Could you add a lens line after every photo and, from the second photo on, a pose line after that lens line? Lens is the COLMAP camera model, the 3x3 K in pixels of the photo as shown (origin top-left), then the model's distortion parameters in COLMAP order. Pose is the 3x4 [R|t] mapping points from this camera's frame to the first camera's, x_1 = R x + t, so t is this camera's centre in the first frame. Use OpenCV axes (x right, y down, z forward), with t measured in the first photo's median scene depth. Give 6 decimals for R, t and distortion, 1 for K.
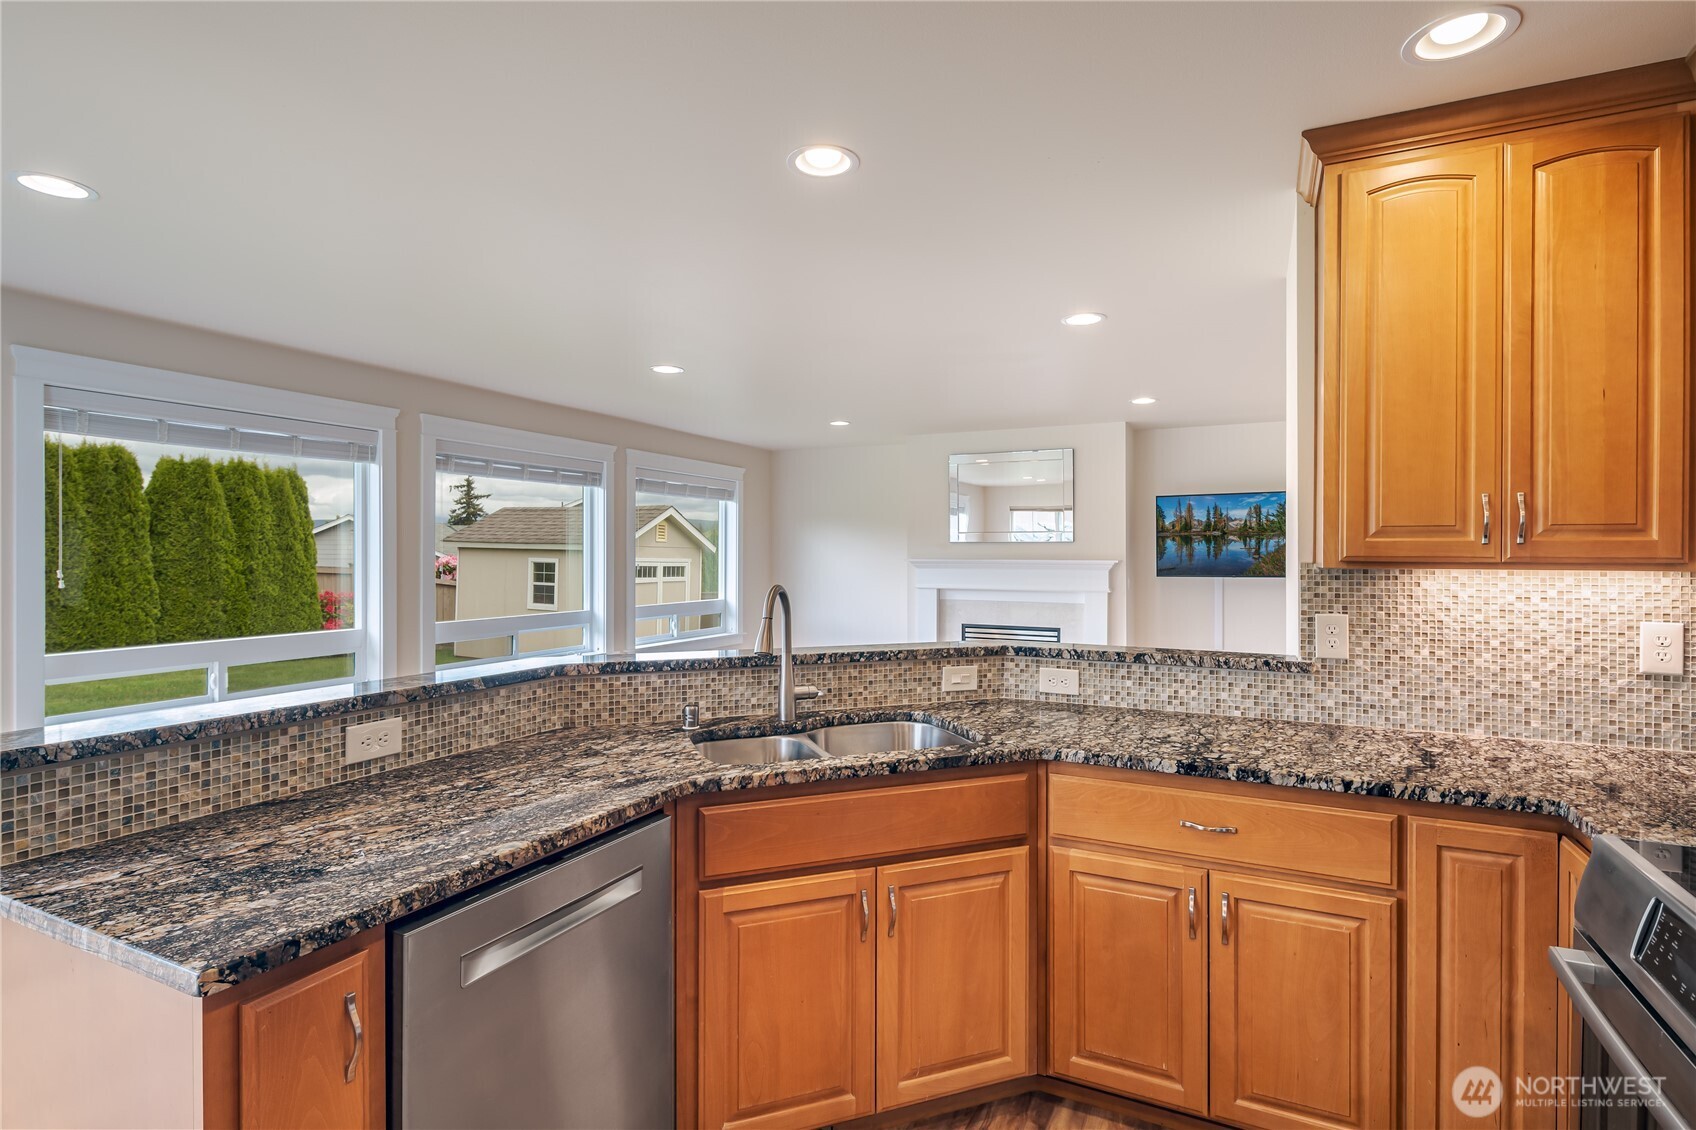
lens RADIAL K [[827.3, 0, 844.6], [0, 827.3, 553.1], [0, 0, 1]] dist [0.001283, -0.002325]
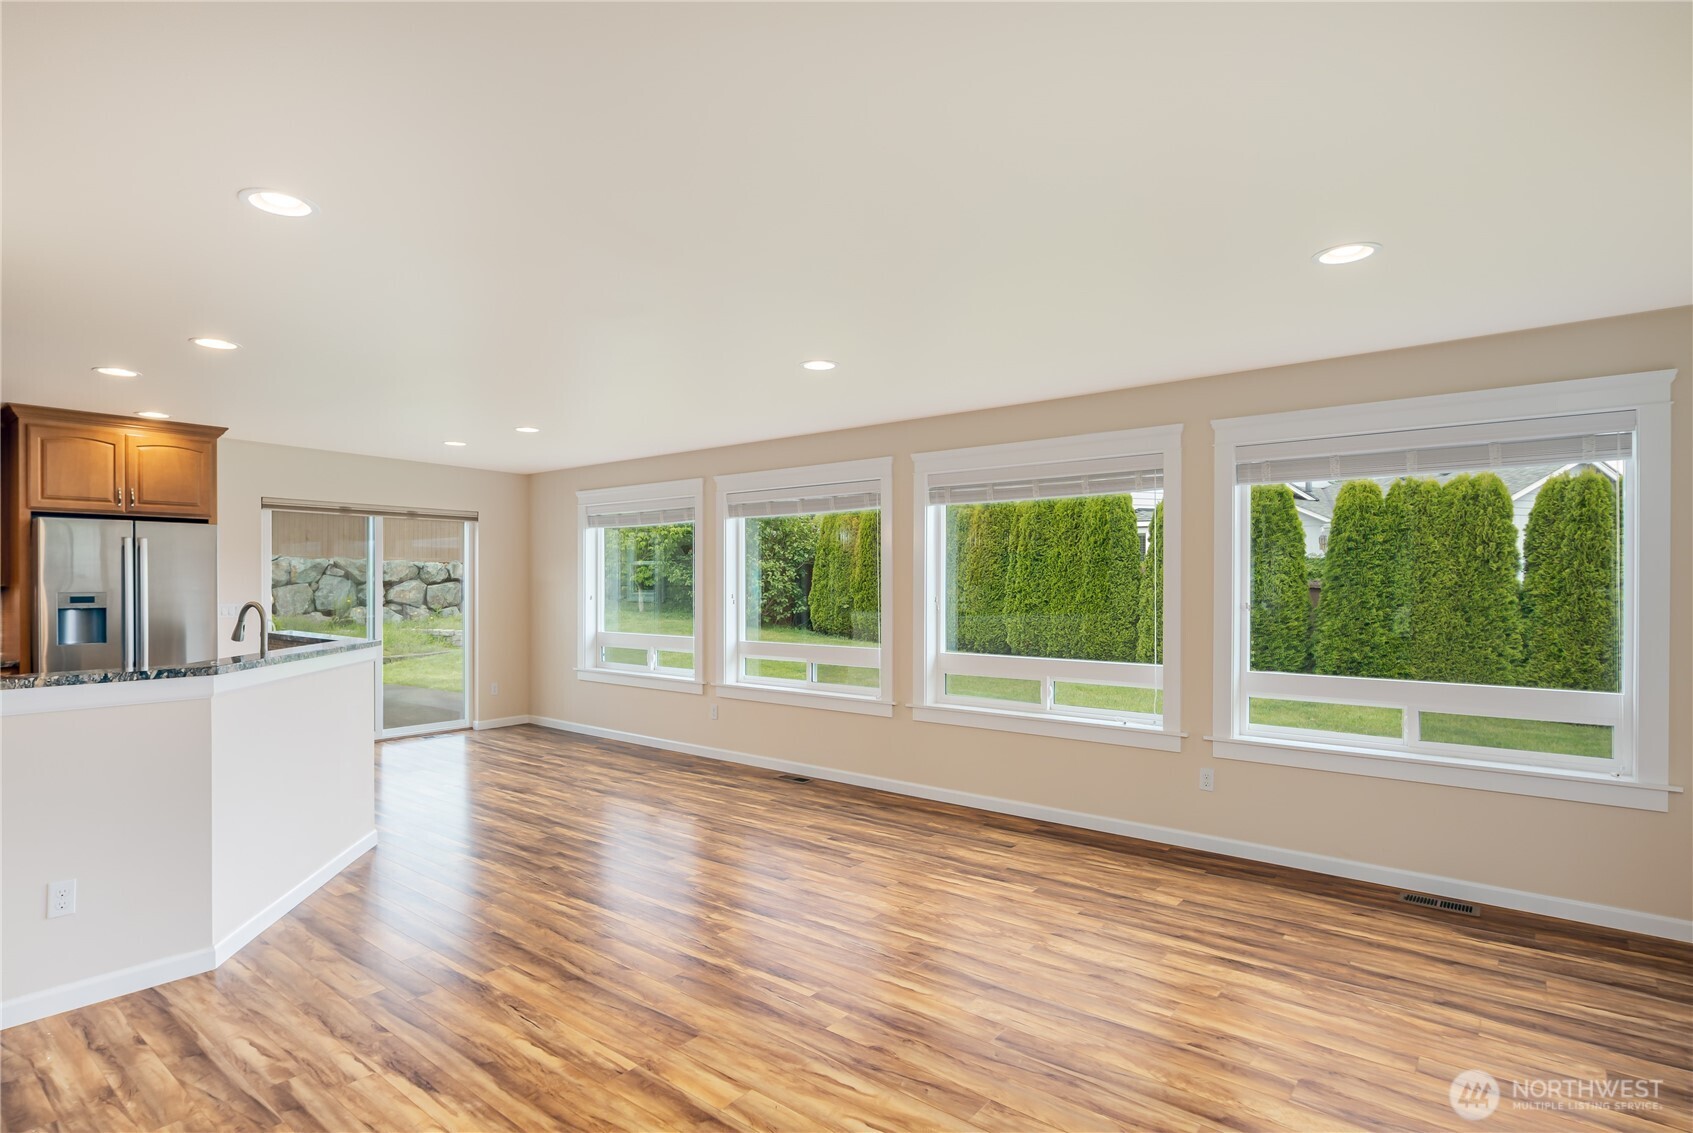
lens RADIAL K [[869.8, 0, 817.2], [0, 869.8, 587.6], [0, 0, 1]] dist [0.002410, -0.000927]
pose [[-0.234777, 0.001463, -0.972048, 1.261354], [-0.002735, 0.999994, 0.002166, 0.003935], [0.972046, 0.003167, -0.234771, 2.398967]]
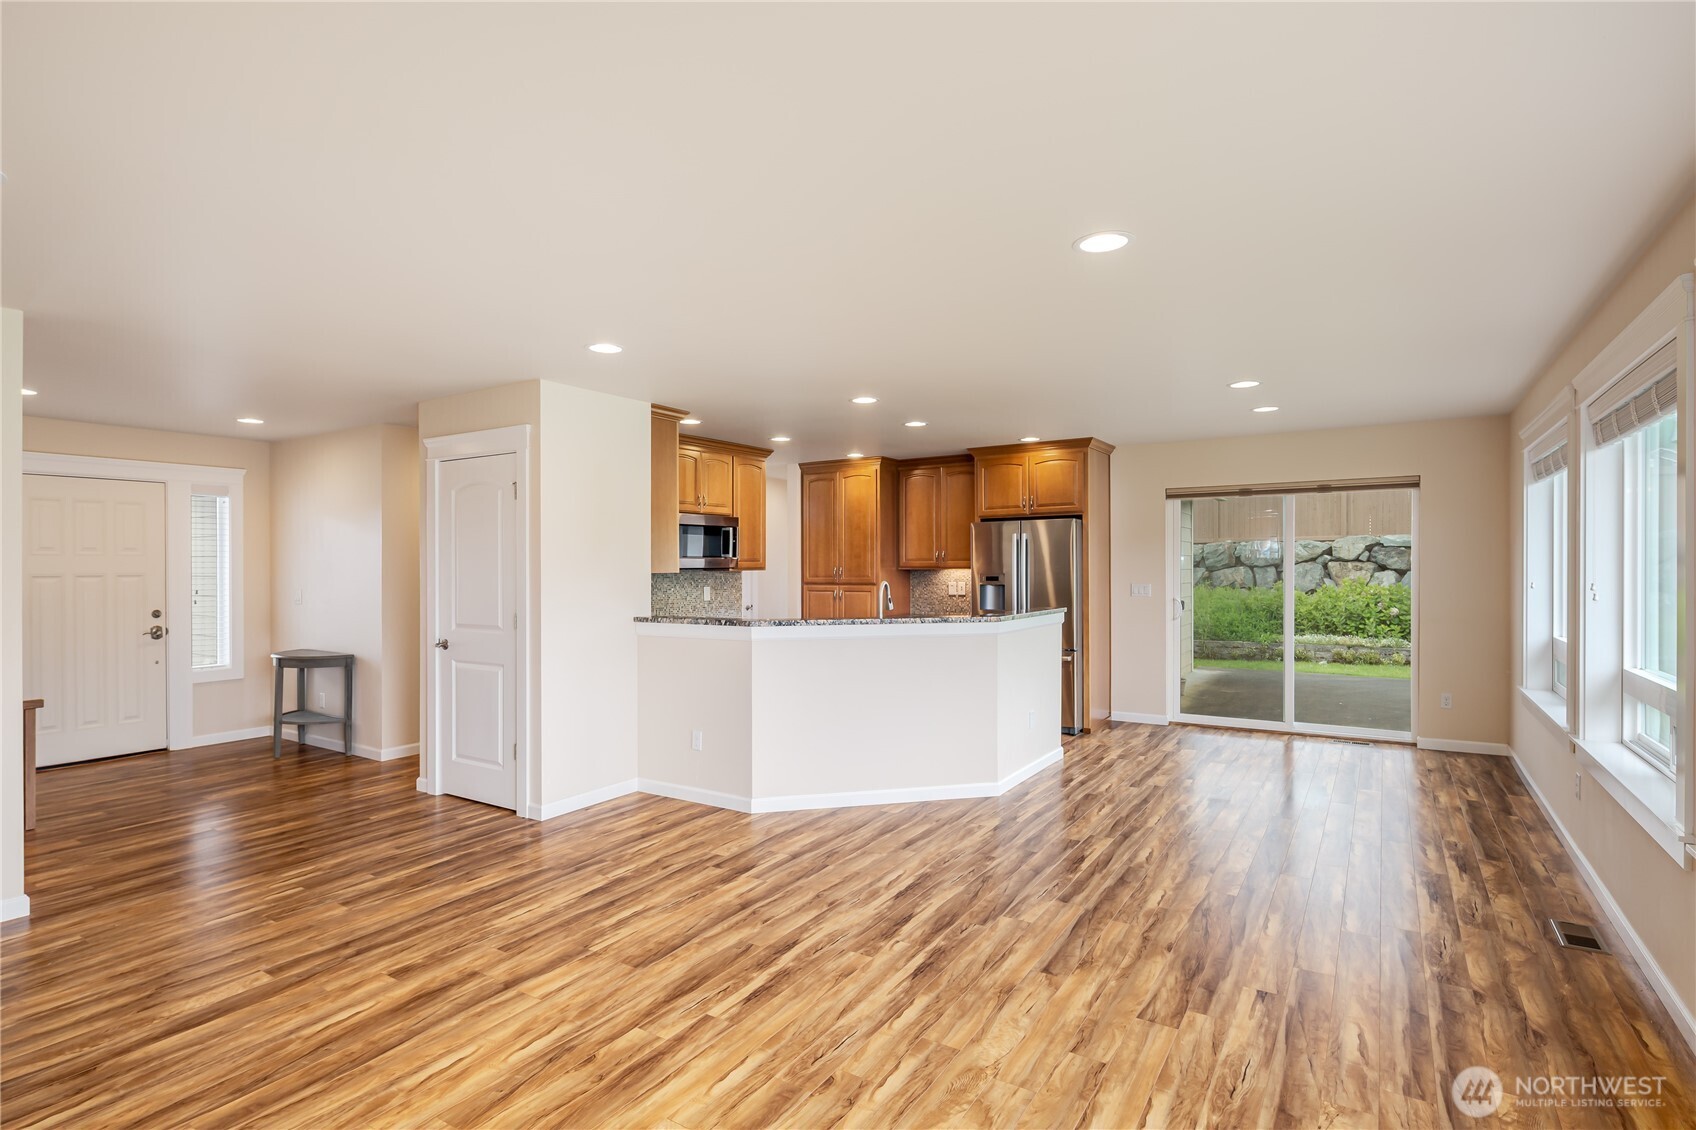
lens RADIAL K [[850.0, 0, 820.0], [0, 850.0, 576.9], [0, 0, 1]] dist [0.001932, -0.001908]
pose [[-0.991903, -0.000019, 0.126998, -0.211501], [0.001487, 0.999930, 0.011763, 0.000251], [-0.126989, 0.011857, -0.991833, 3.175102]]
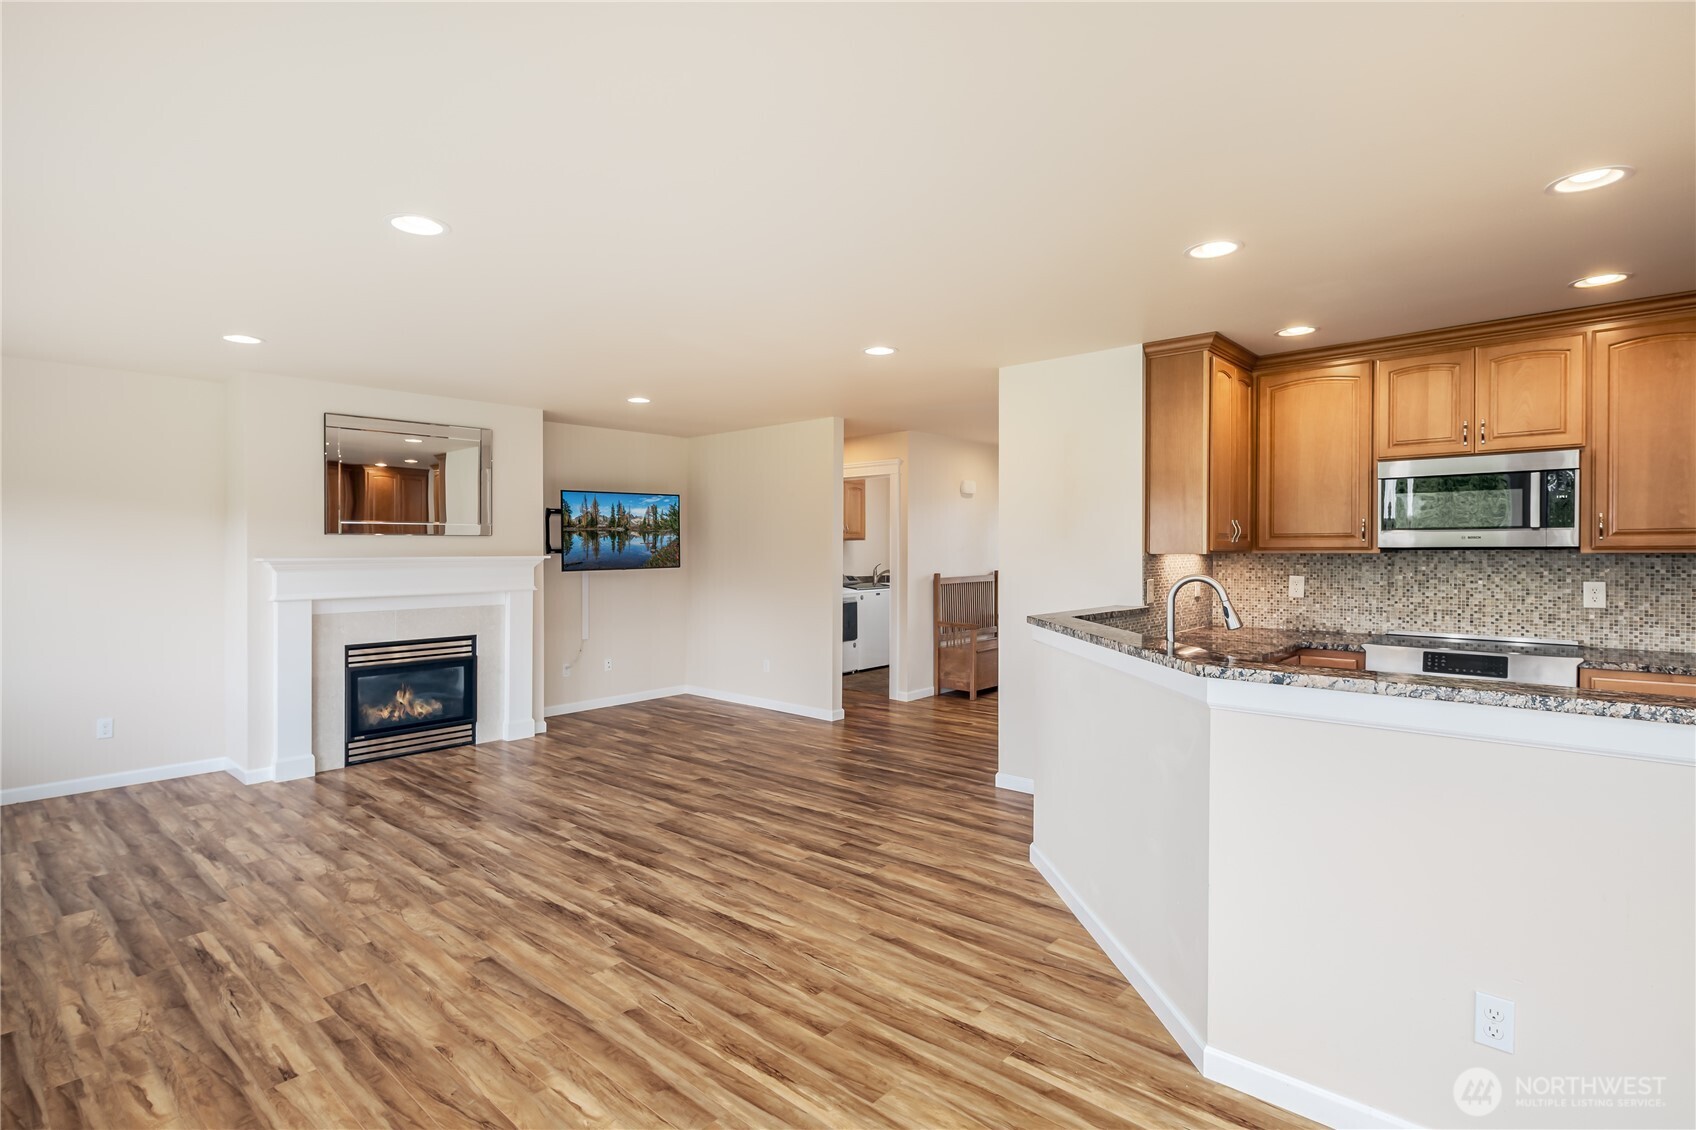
lens RADIAL K [[827.3, 0, 844.6], [0, 827.3, 553.1], [0, 0, 1]] dist [0.001283, -0.002325]
pose [[0.269209, -0.011072, 0.963018, -1.363350], [0.003741, 0.999938, 0.010451, -0.007656], [-0.963075, 0.000789, 0.269234, 1.133507]]
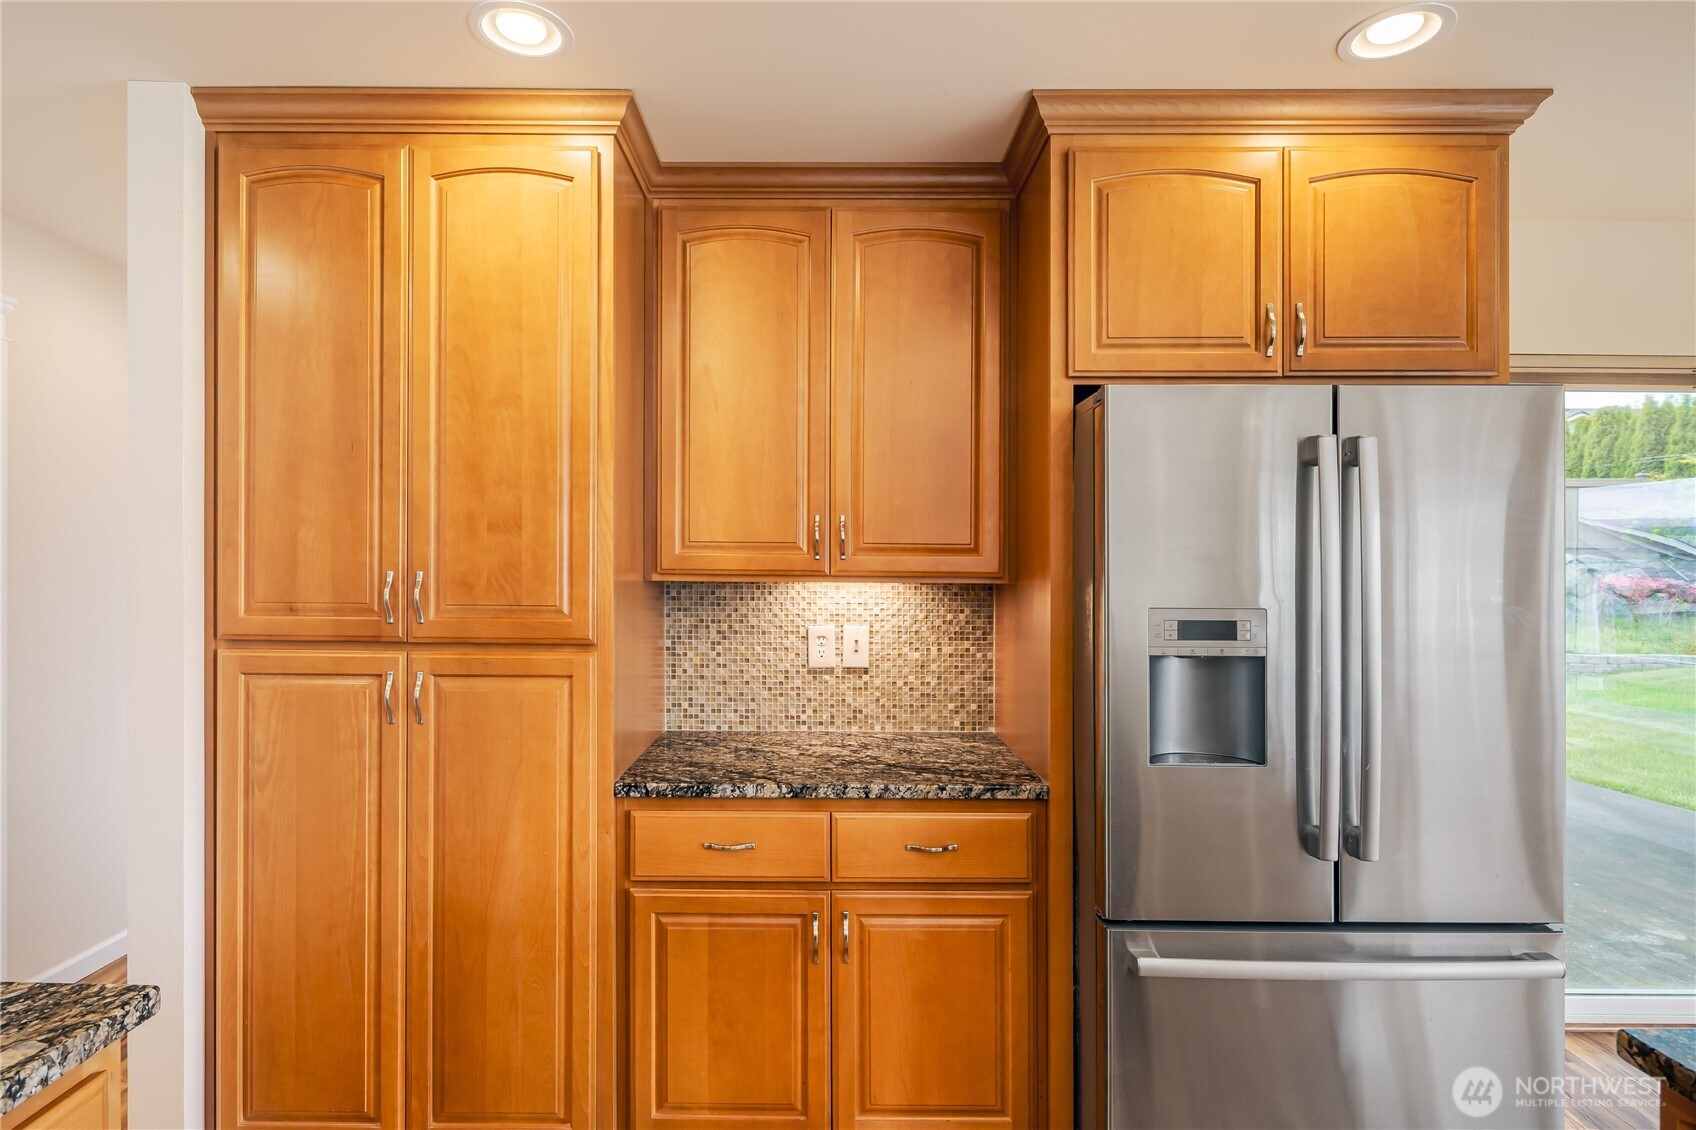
lens RADIAL K [[850.0, 0, 820.0], [0, 850.0, 576.9], [0, 0, 1]] dist [0.001932, -0.001908]
pose [[-0.897875, -0.009566, -0.440147, 0.159036], [-0.011570, 0.999931, 0.001871, 0.002768], [0.440099, 0.006773, -0.897924, 0.574932]]
